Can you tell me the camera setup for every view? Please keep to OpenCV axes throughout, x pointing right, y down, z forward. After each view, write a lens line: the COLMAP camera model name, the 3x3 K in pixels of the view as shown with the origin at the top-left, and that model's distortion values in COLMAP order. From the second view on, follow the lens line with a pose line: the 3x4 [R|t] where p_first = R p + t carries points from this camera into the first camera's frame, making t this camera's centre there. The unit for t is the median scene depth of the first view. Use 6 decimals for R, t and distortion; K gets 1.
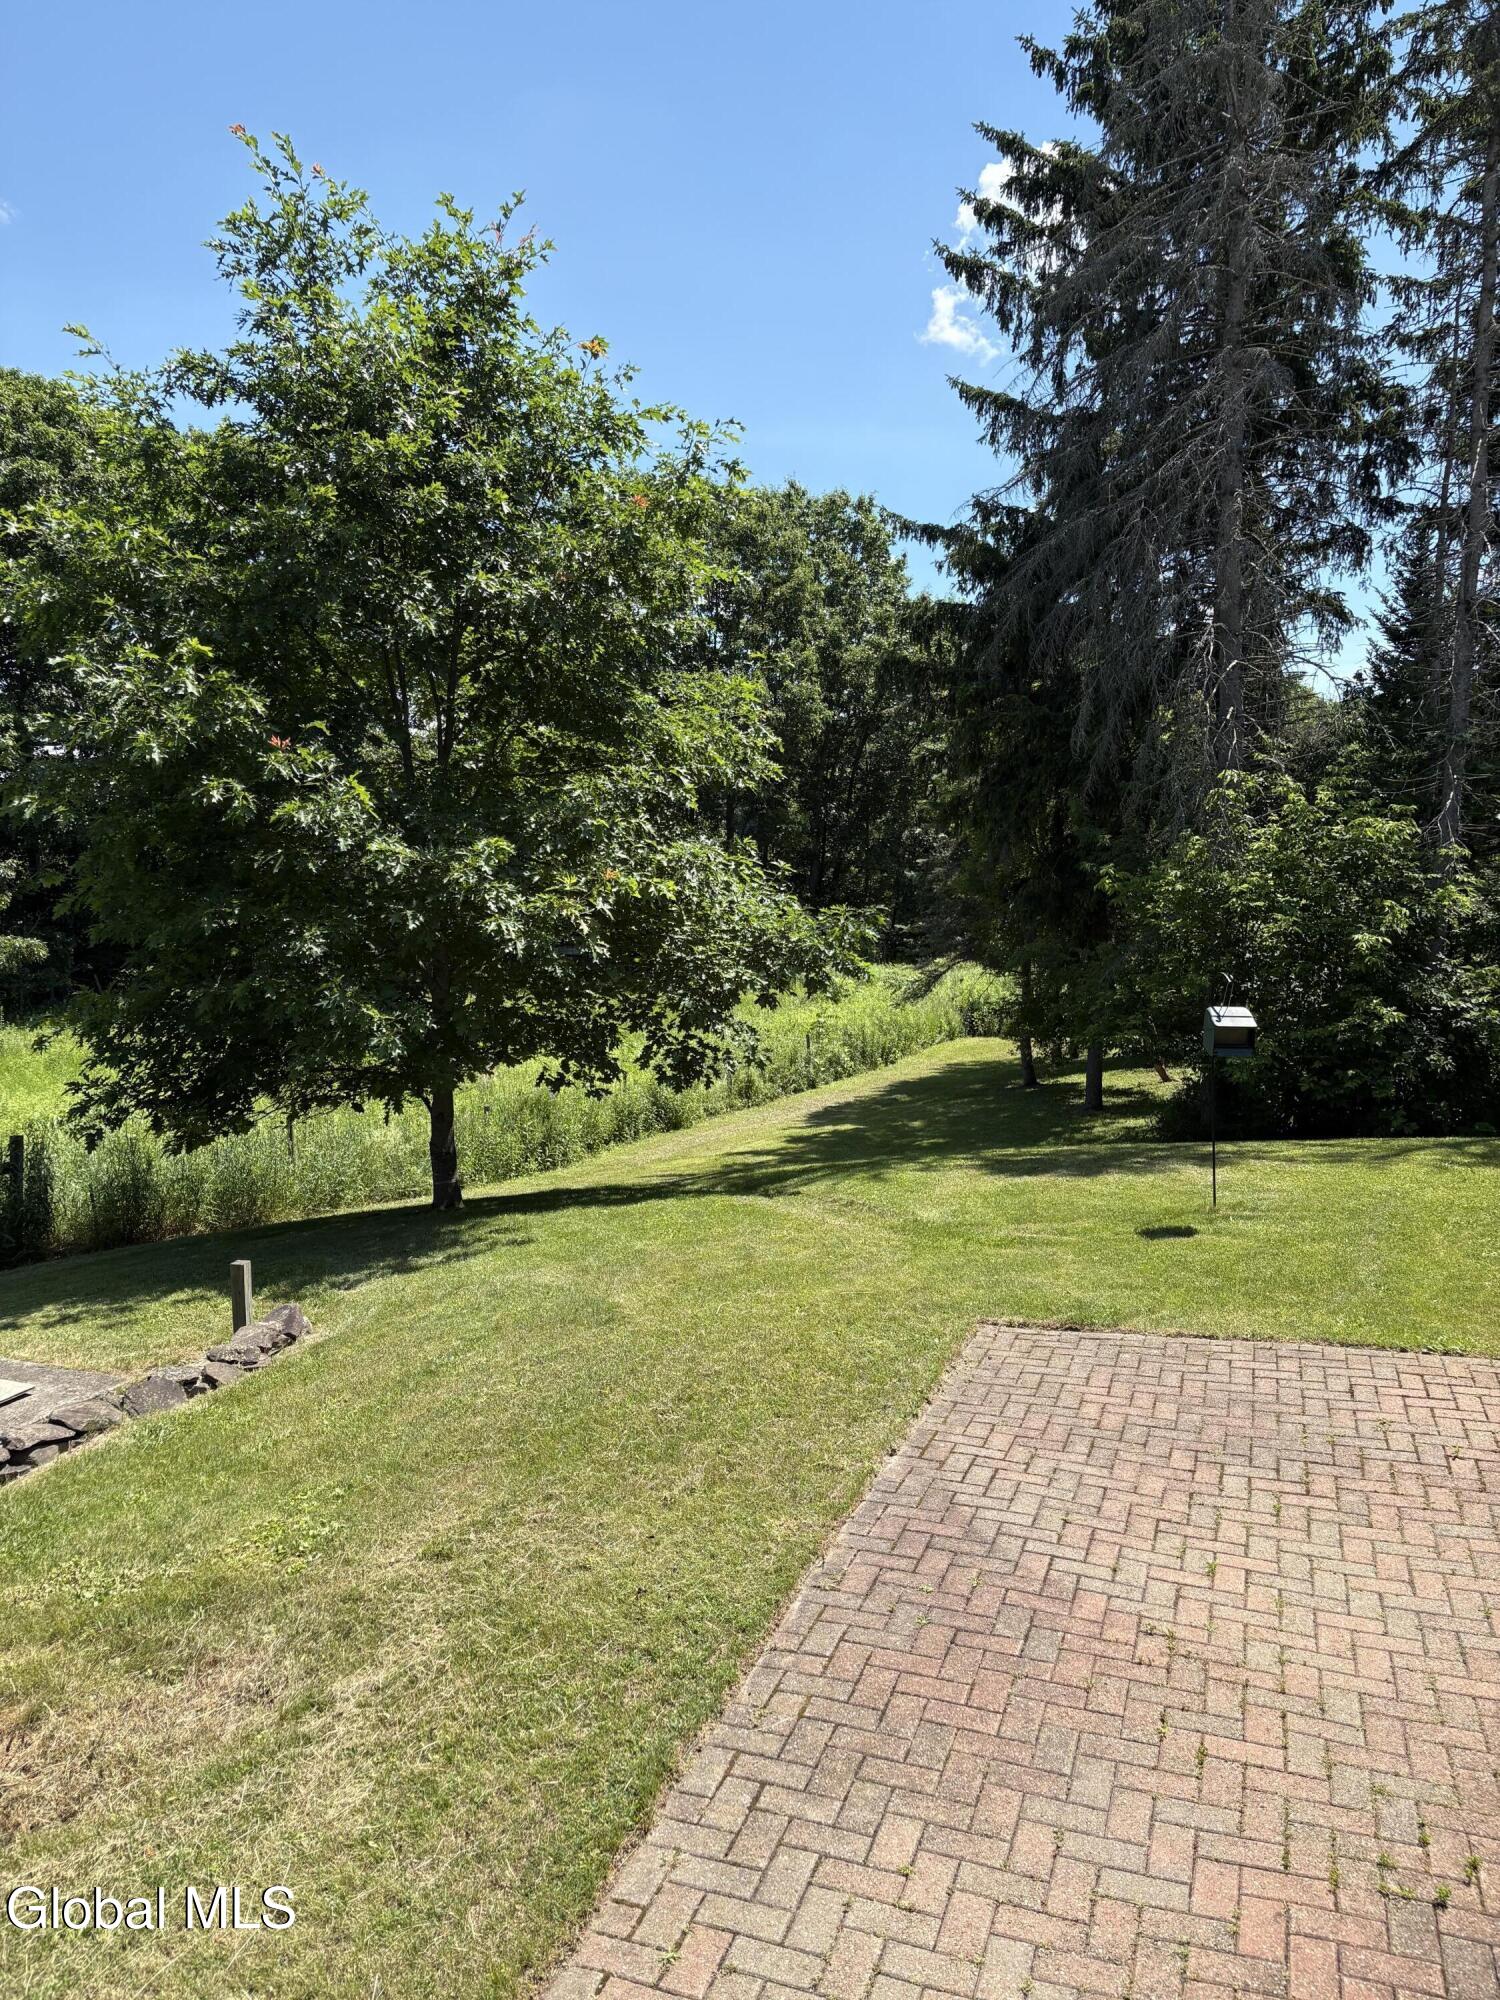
lens RADIAL K [[1516.7, 0, 736.9], [0, 1516.7, 1001.9], [0, 0, 1]] dist [0.036132, -0.015827]
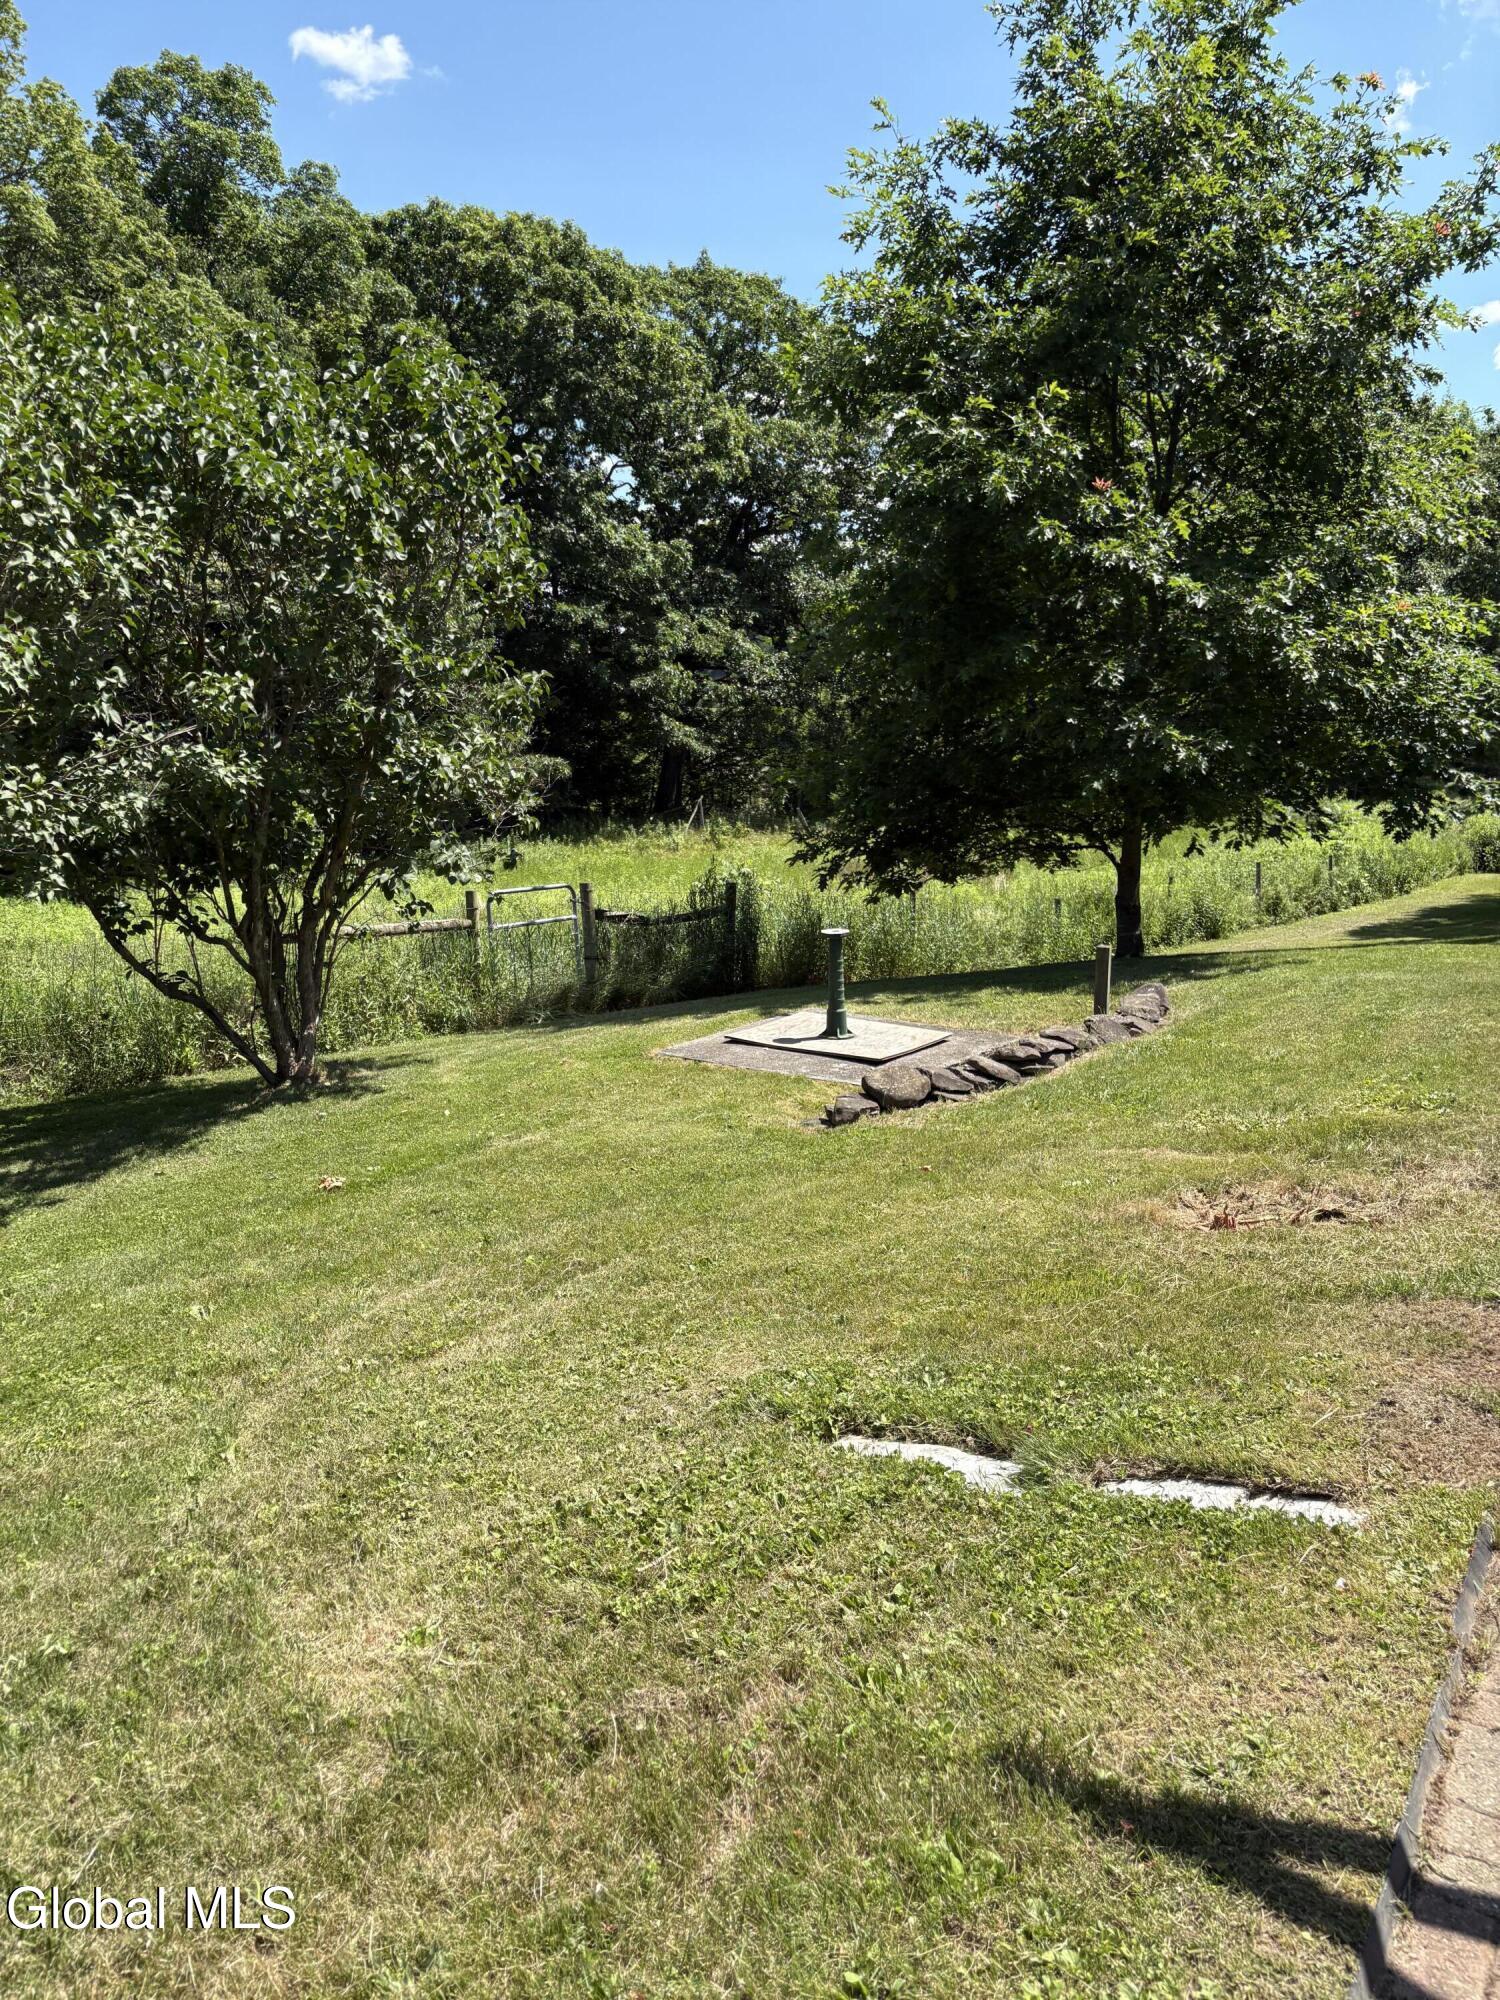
lens RADIAL K [[1516.7, 0, 756.6], [0, 1516.7, 1004.7], [0, 0, 1]] dist [0.036132, -0.015827]
pose [[0.974266, 0.045752, -0.220709, -0.203578], [-0.025071, 0.995103, 0.095610, 0.070758], [0.224003, -0.087616, 0.970642, -0.091337]]
